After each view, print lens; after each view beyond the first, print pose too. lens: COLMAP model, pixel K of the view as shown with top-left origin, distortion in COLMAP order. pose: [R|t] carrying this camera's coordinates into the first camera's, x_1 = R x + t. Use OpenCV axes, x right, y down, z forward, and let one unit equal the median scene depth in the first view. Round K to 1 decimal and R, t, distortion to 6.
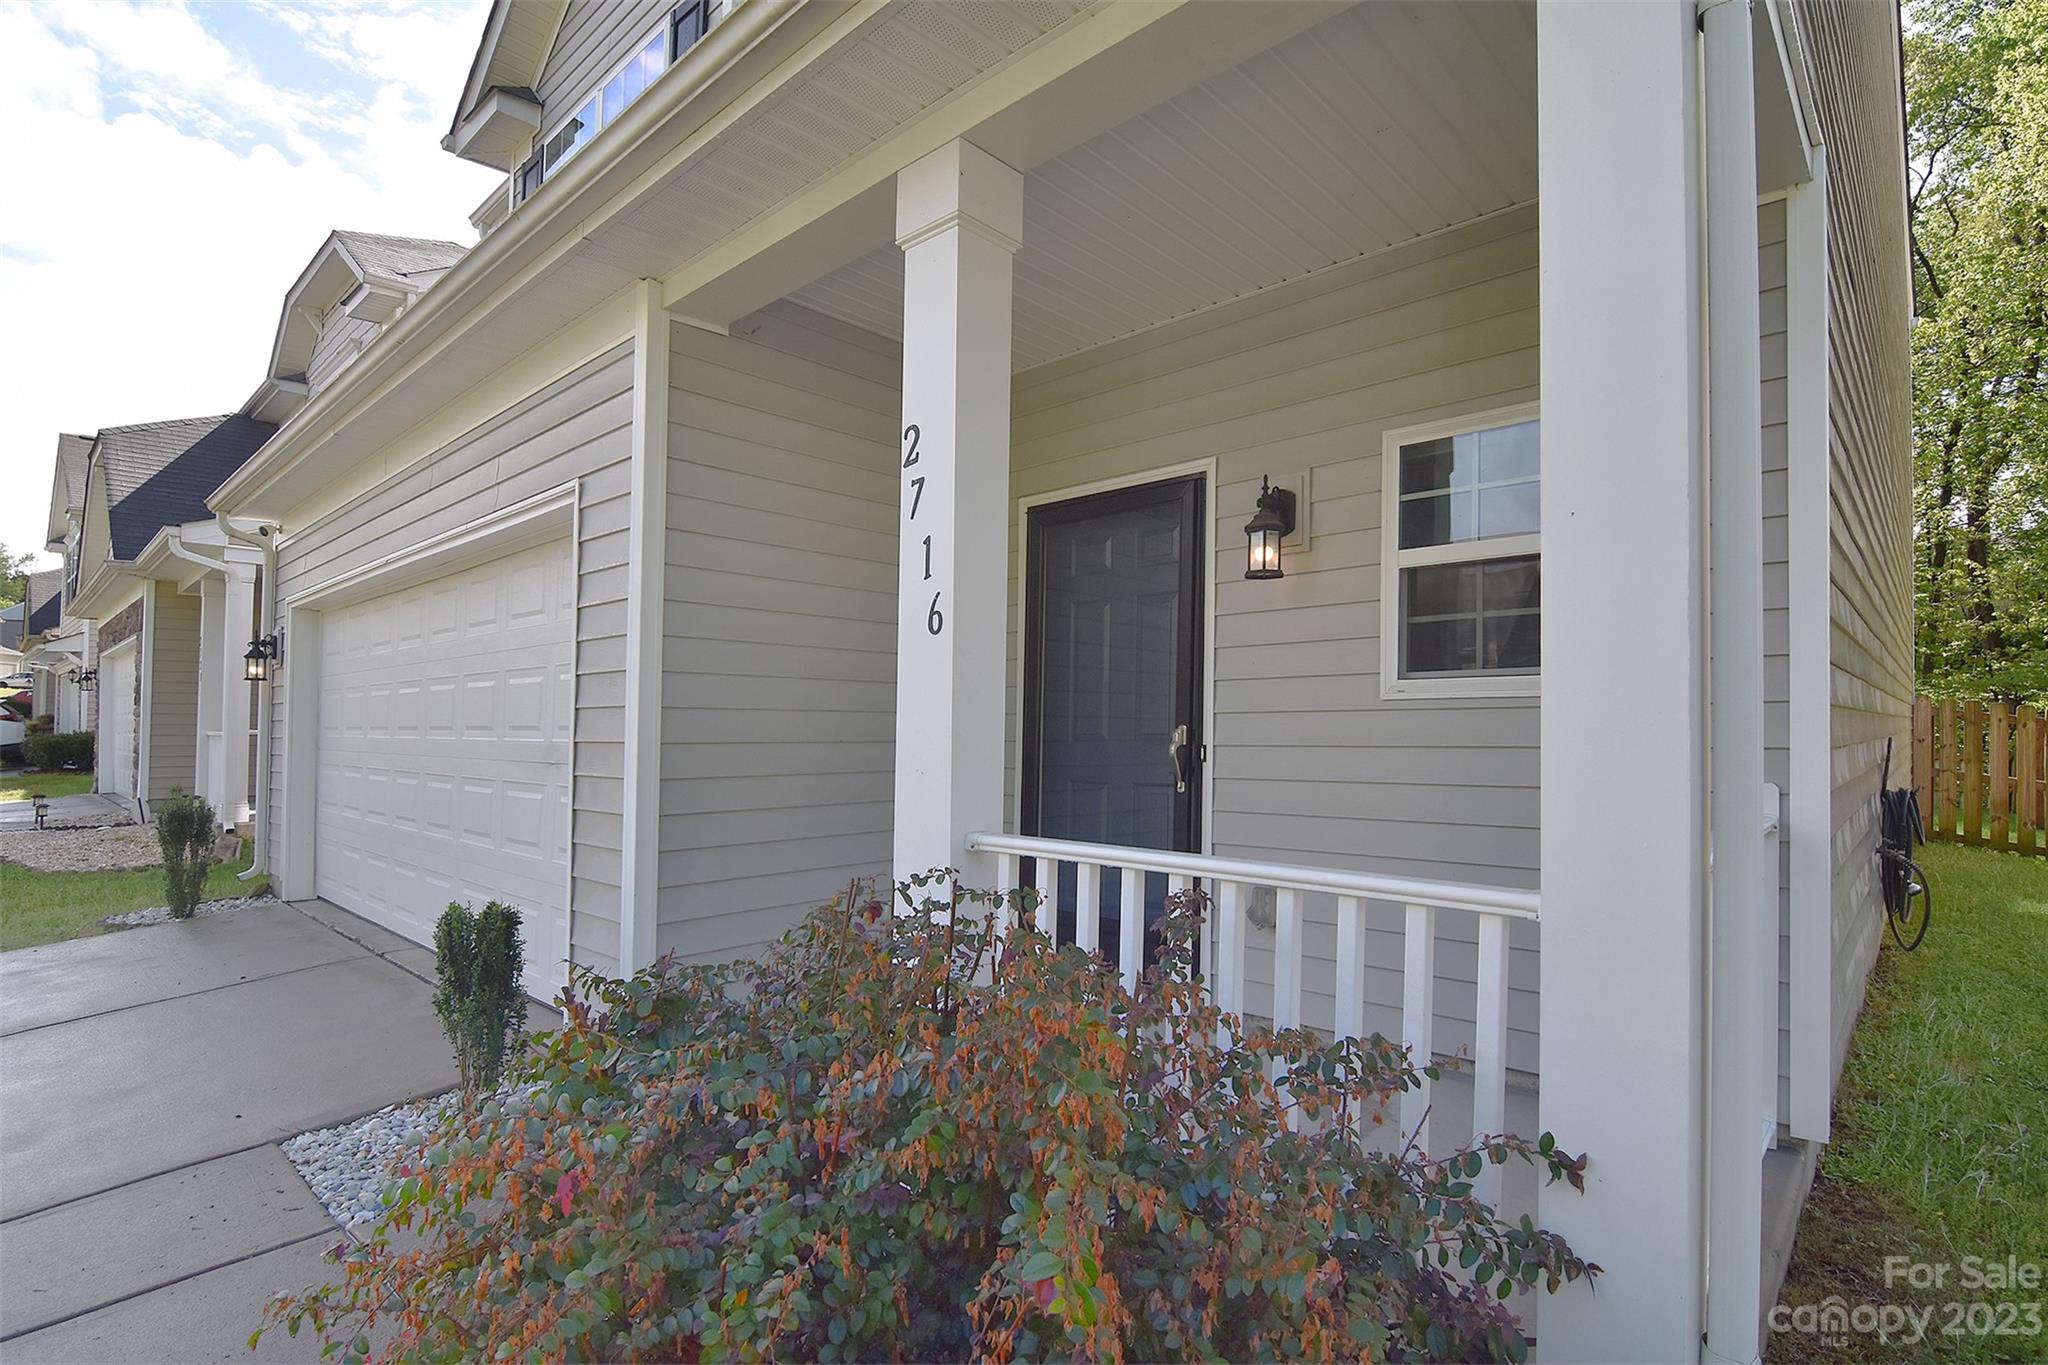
lens RADIAL K [[1003.8, 0, 1009.1], [0, 1003.8, 723.4], [0, 0, 1]] dist [0.000161, -0.013055]
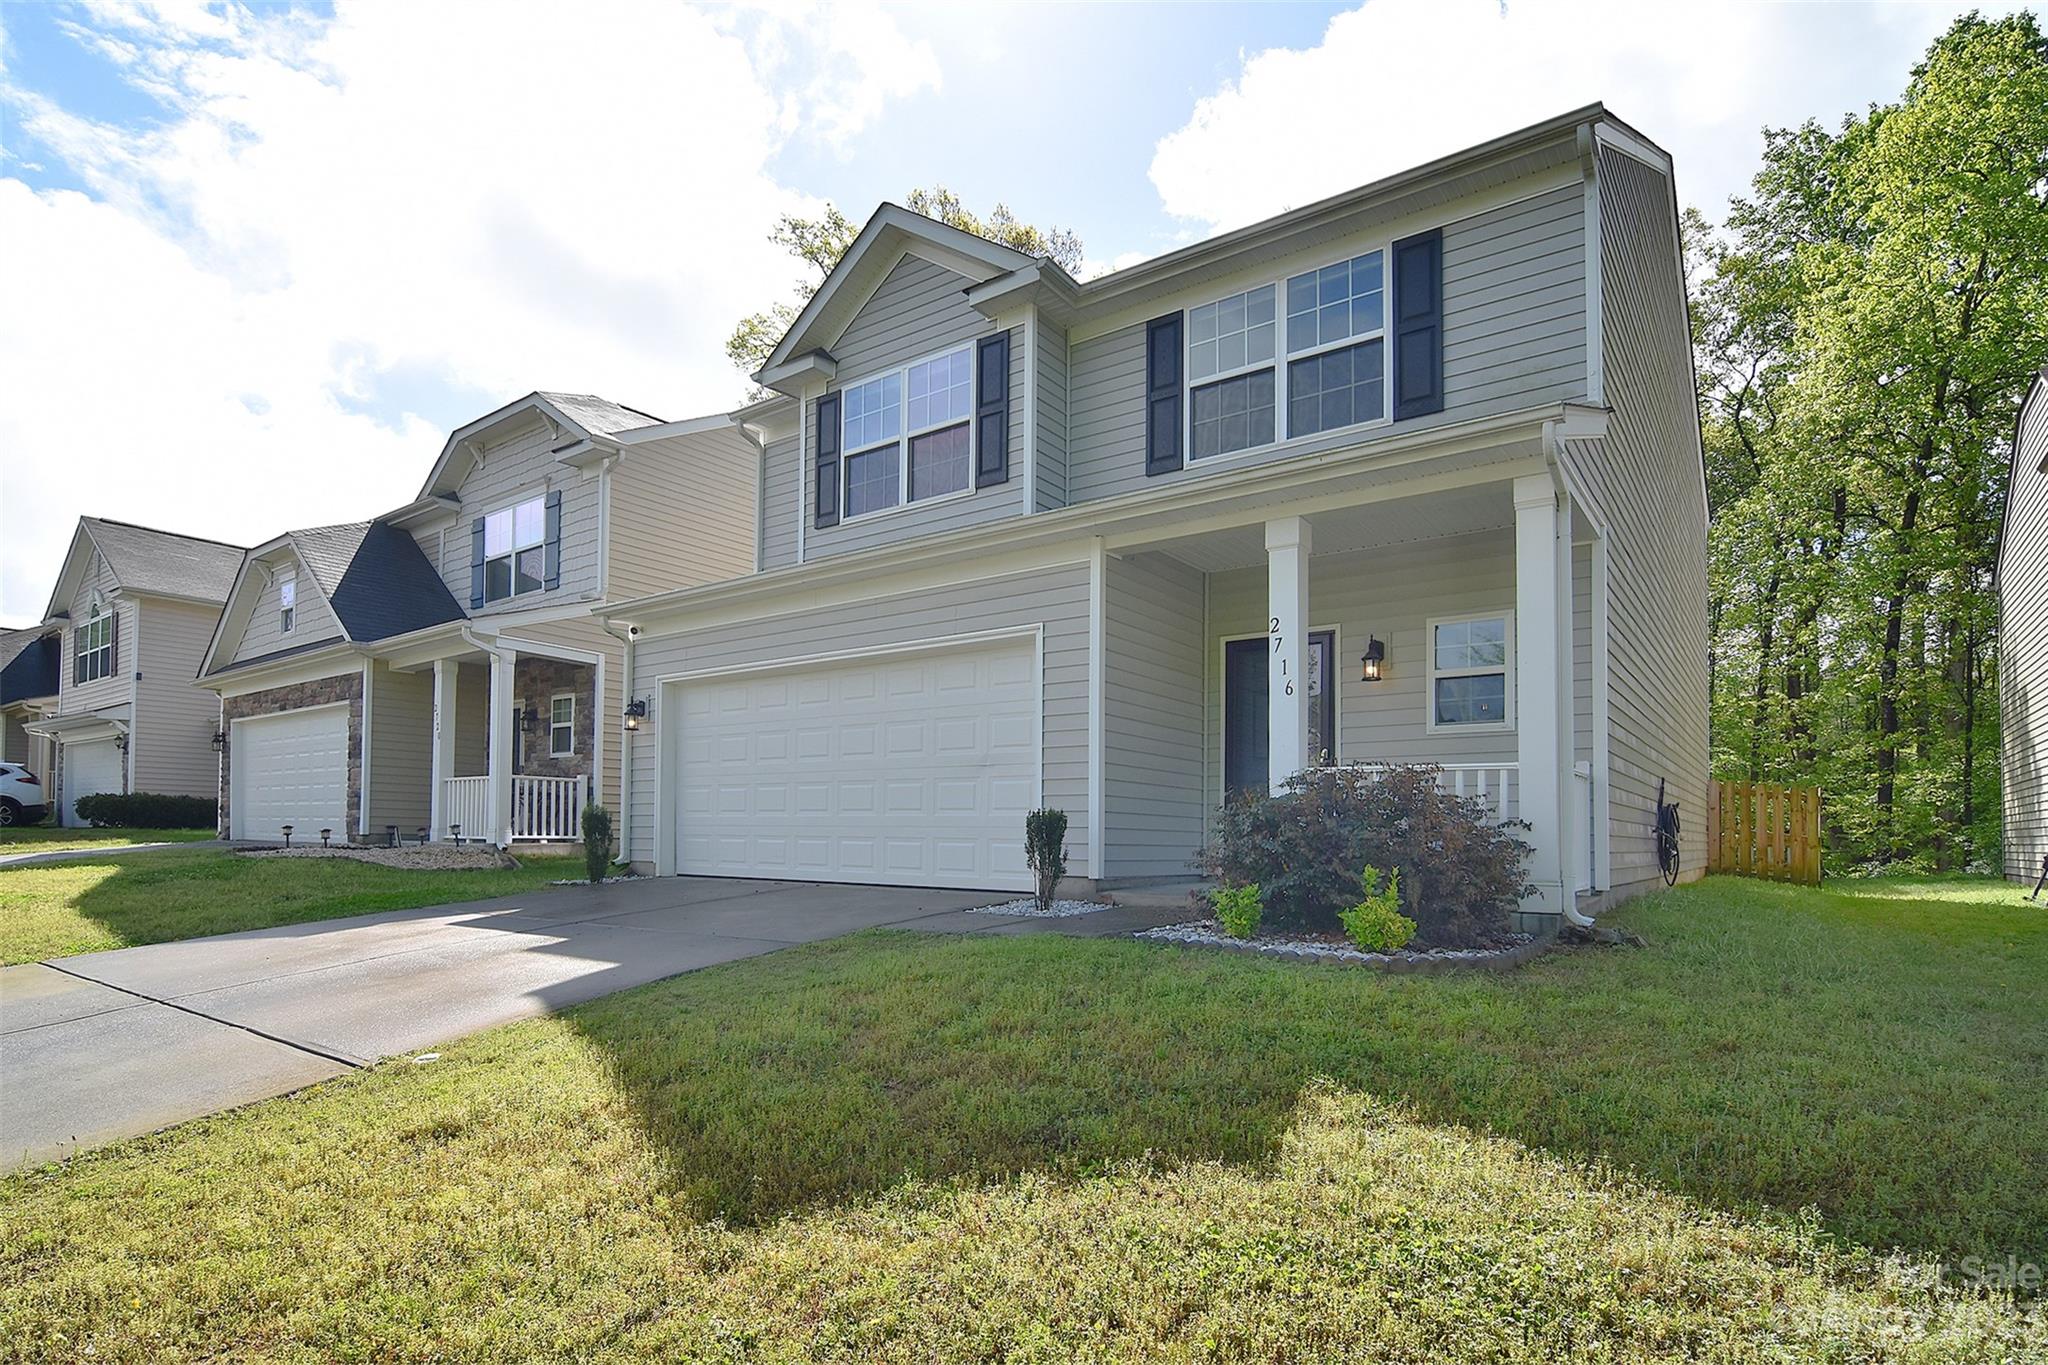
lens RADIAL K [[917.7, 0, 1017.6], [0, 917.7, 755.5], [0, 0, 1]] dist [0.001037, -0.008089]
pose [[0.997809, 0.029206, 0.059371, -0.357885], [-0.025234, 0.997462, -0.066579, 0.097675], [-0.061164, 0.064935, 0.996013, -0.536572]]
